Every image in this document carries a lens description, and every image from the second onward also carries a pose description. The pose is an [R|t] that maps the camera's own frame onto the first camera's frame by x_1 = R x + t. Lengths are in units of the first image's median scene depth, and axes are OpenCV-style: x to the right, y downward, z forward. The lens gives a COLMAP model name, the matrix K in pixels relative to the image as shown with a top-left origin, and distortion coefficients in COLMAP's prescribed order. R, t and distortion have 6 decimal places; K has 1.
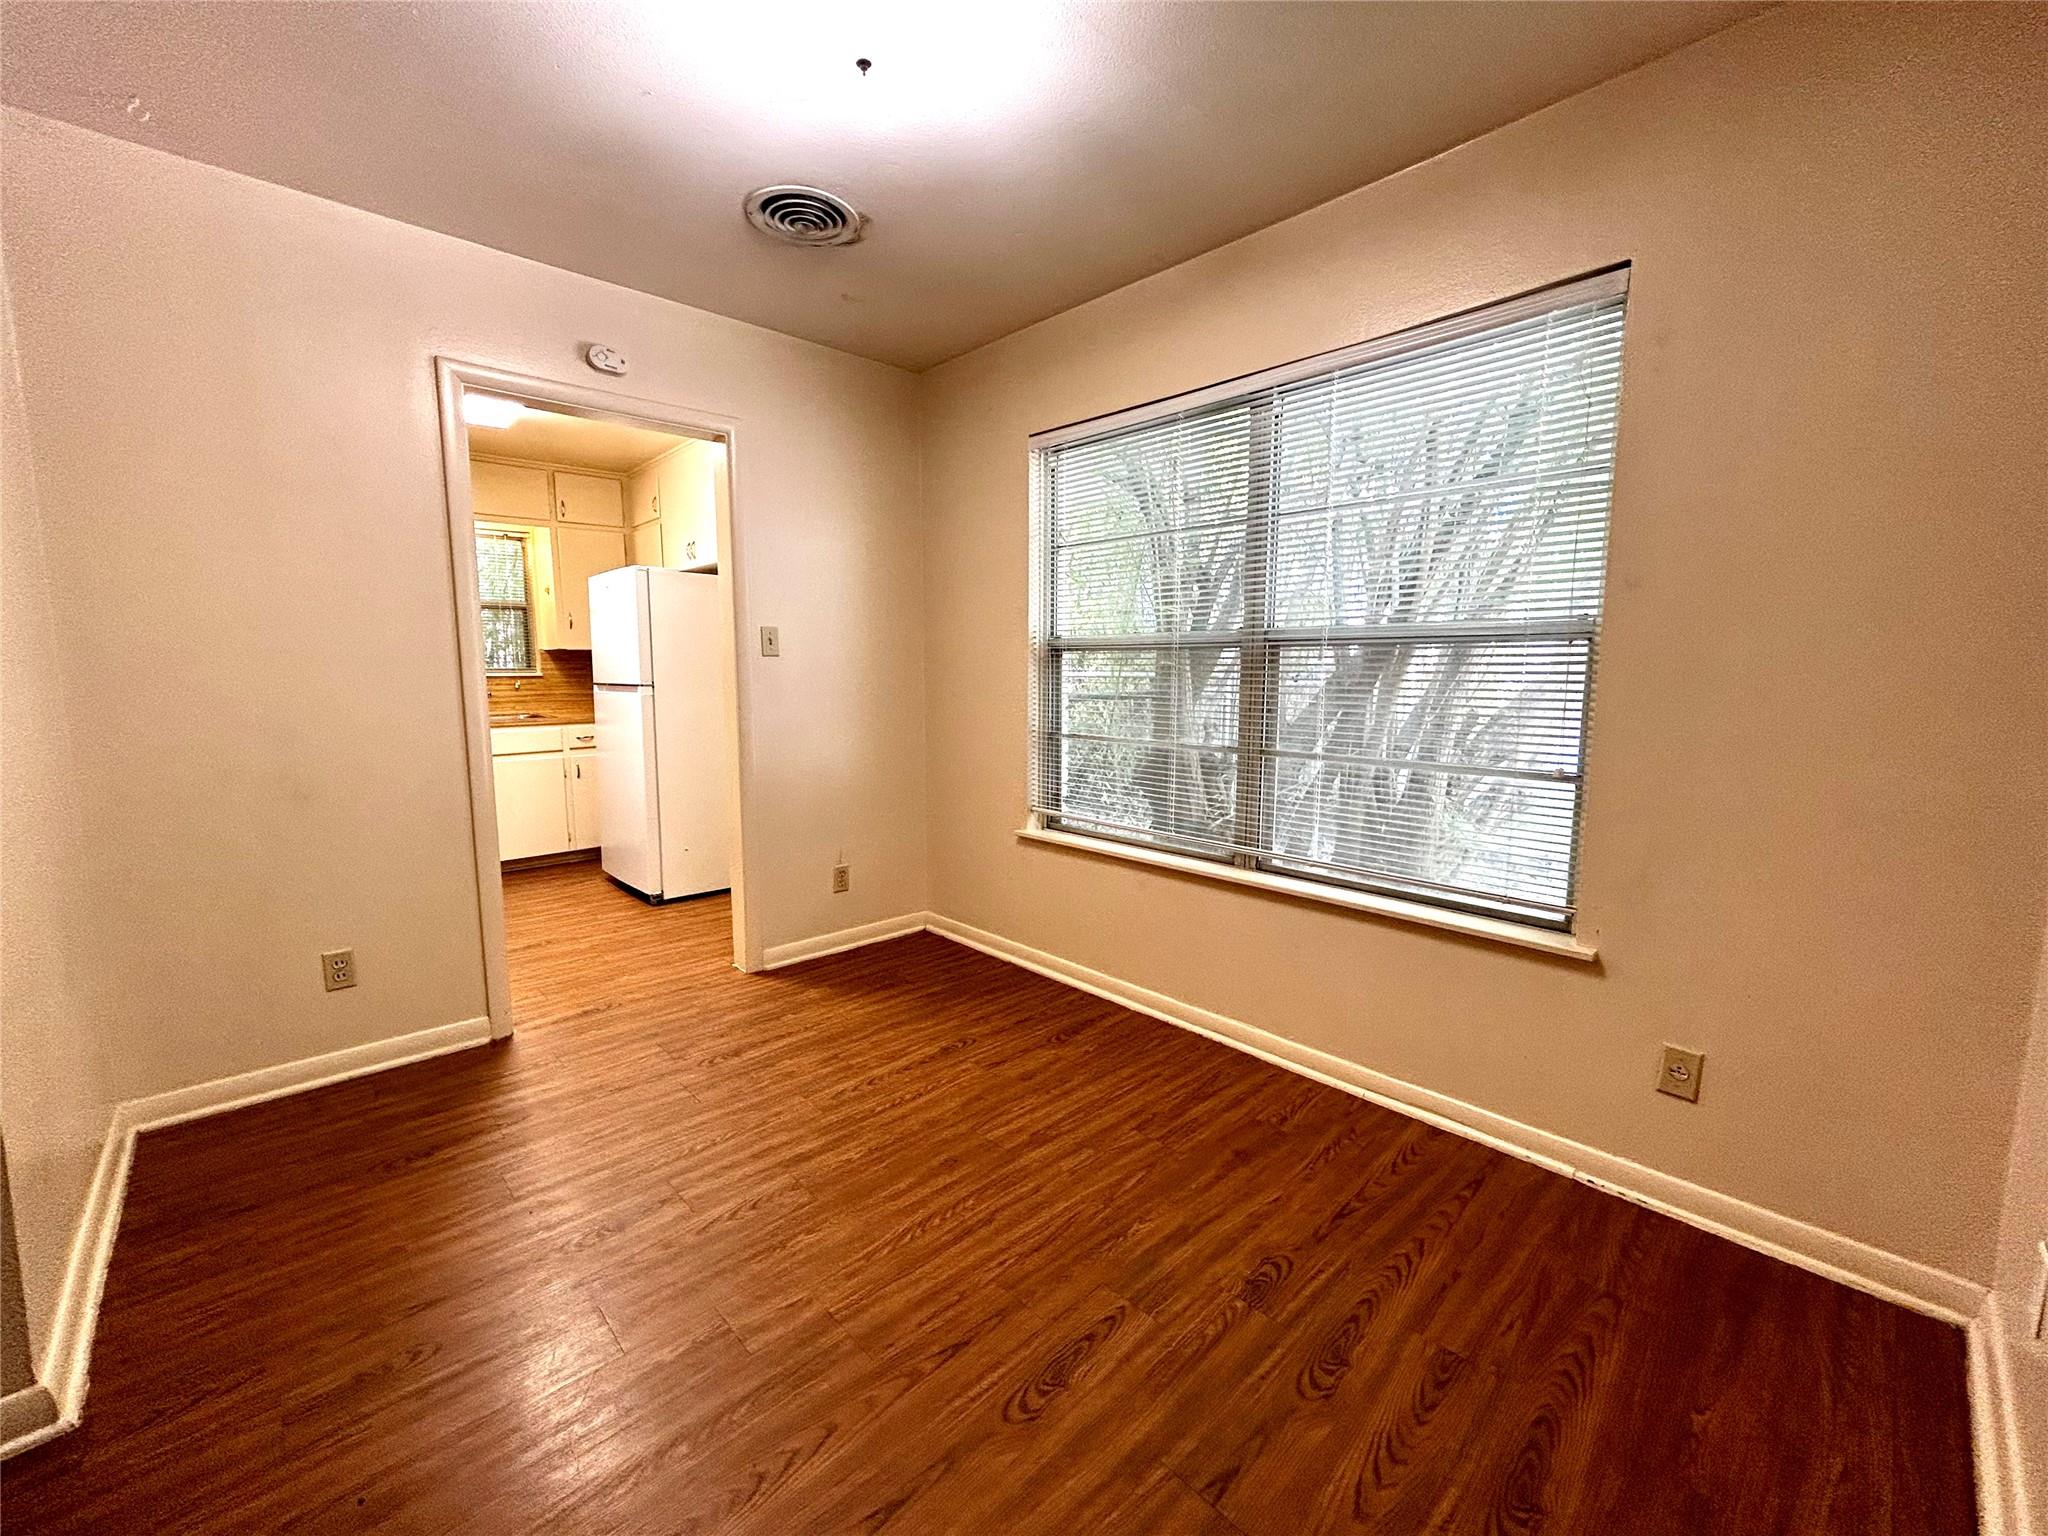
lens RADIAL K [[829.0, 0, 1016.8], [0, 829.0, 766.6], [0, 0, 1]] dist [-0.002182, 0.000166]
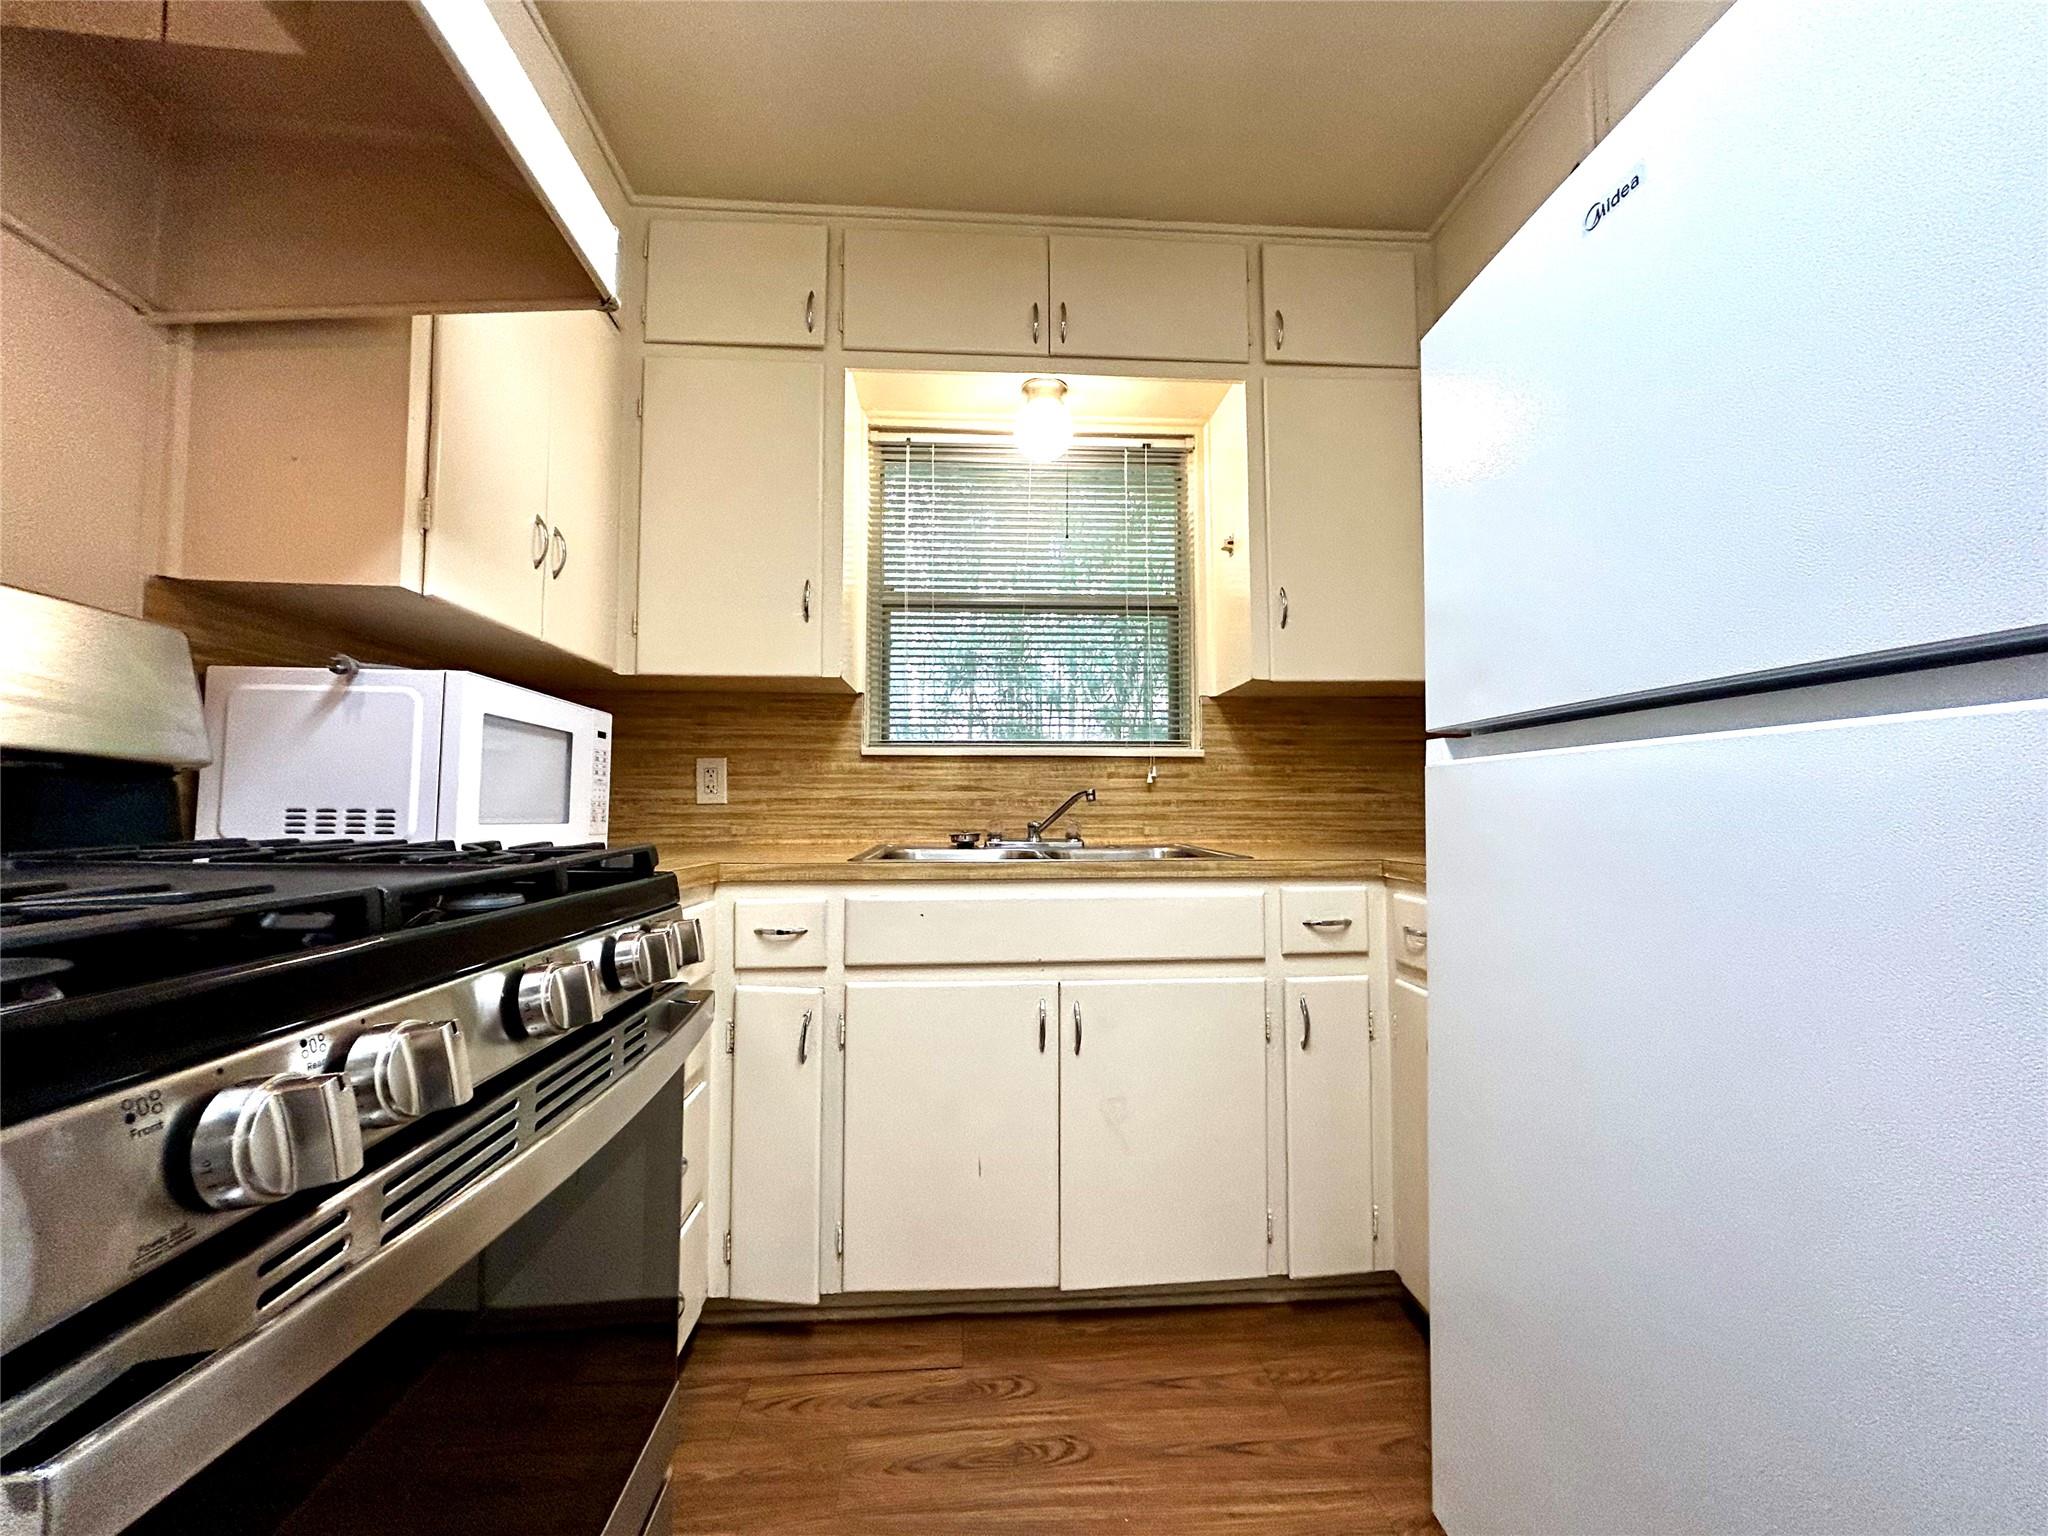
lens RADIAL K [[829.0, 0, 1016.8], [0, 829.0, 766.6], [0, 0, 1]] dist [-0.002182, 0.000166]
pose [[0.775950, -0.026403, -0.630241, -0.676385], [-0.080186, 0.986889, -0.140070, -0.067747], [0.625677, 0.159224, 0.763660, 1.100122]]
